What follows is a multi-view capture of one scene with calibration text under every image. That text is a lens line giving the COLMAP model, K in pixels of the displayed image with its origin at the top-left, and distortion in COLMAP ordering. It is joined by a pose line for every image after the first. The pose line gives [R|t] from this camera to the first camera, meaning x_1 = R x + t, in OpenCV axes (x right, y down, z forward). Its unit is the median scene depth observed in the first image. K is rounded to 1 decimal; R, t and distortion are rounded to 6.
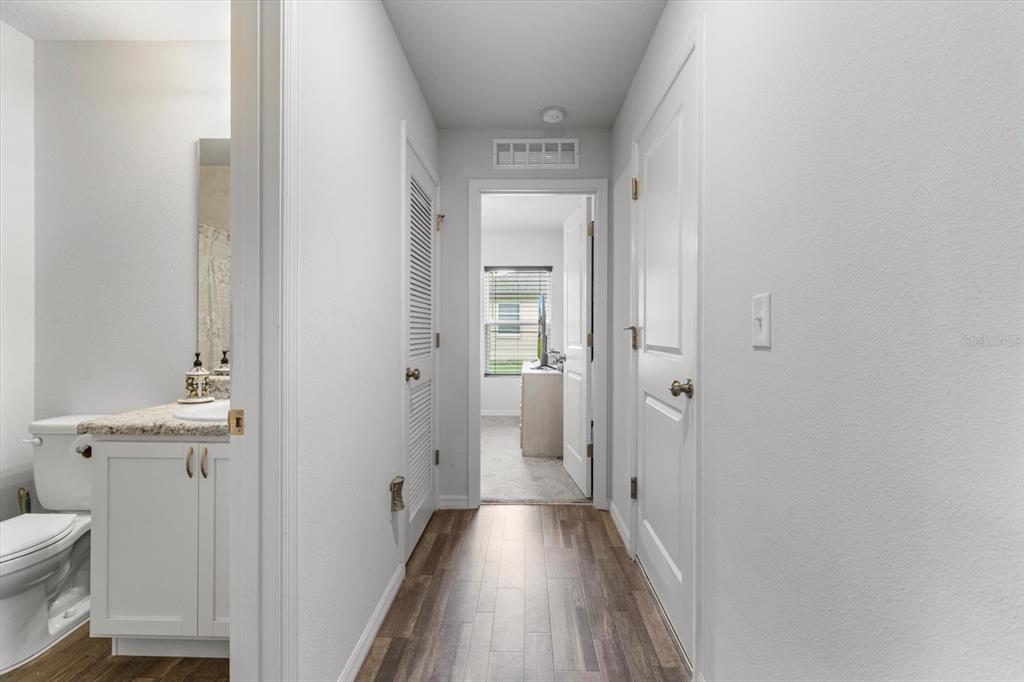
lens RADIAL K [[473.4, 0, 516.7], [0, 473.4, 332.0], [0, 0, 1]] dist [0.001433, -0.000022]
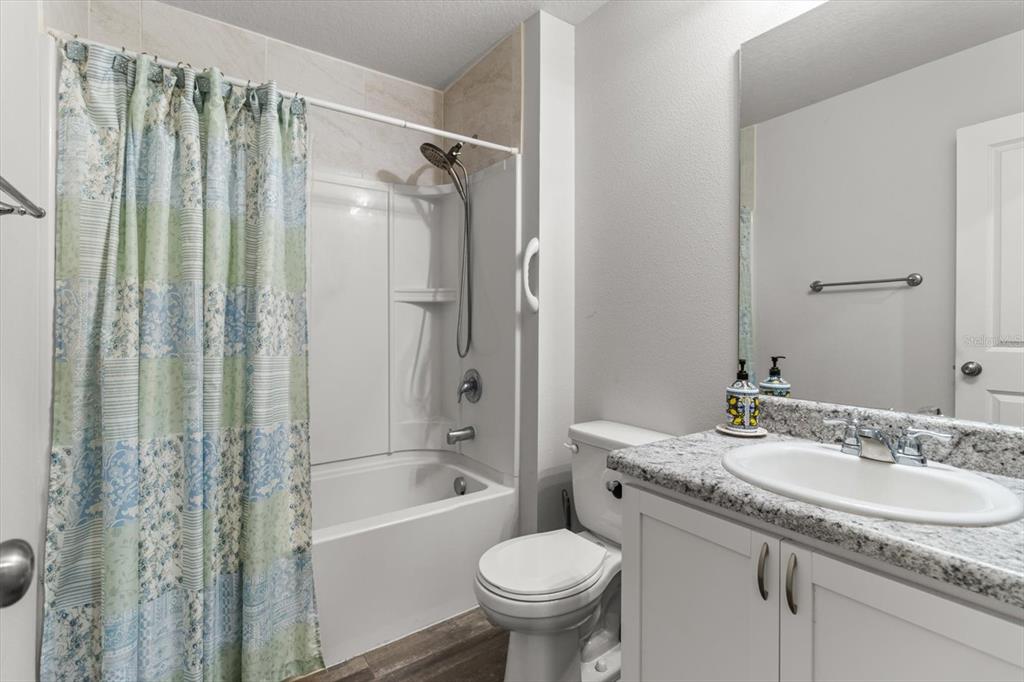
lens RADIAL K [[473.4, 0, 516.7], [0, 473.4, 332.0], [0, 0, 1]] dist [0.001433, -0.000022]
pose [[0.590519, 0.004552, -0.807011, -0.344080], [0.001796, 0.999974, 0.006955, 0.000405], [0.807022, -0.005557, 0.590496, 0.373785]]
